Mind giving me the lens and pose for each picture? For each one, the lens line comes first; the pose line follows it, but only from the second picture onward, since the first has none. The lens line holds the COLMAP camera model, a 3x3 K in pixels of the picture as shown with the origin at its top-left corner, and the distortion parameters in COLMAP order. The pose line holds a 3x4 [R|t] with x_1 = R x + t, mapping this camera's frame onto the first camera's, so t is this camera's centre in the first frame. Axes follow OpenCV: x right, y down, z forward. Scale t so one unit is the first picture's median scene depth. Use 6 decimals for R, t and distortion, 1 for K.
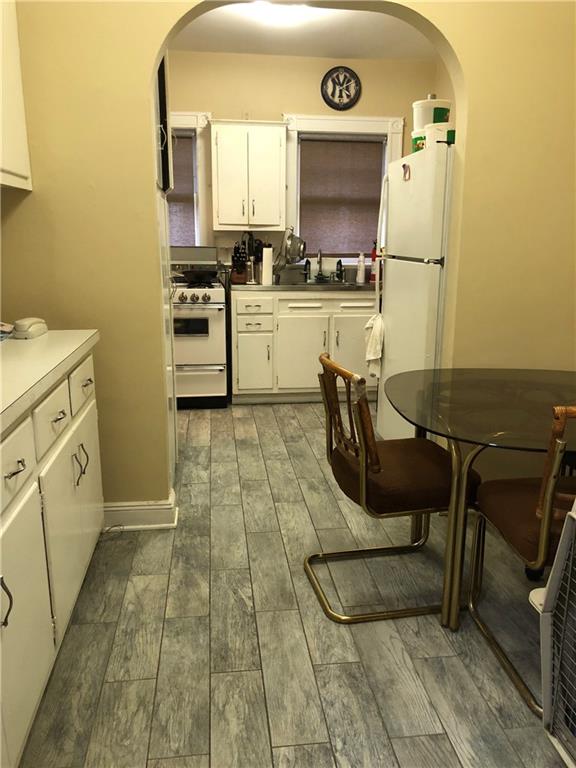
lens RADIAL K [[627.3, 0, 288.2], [0, 627.3, 384.2], [0, 0, 1]] dist [0.050326, -0.040379]
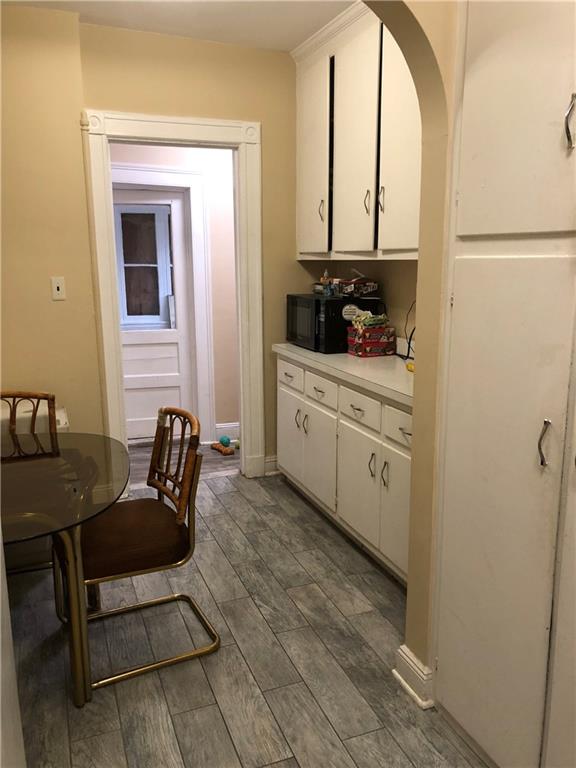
lens RADIAL K [[627.3, 0, 287.8], [0, 627.3, 384.0], [0, 0, 1]] dist [0.050326, -0.040379]
pose [[-0.968508, 0.053824, -0.243097, 0.150285], [-0.053741, 0.908152, 0.415177, -0.519935], [0.243115, 0.415167, -0.876659, 1.848210]]
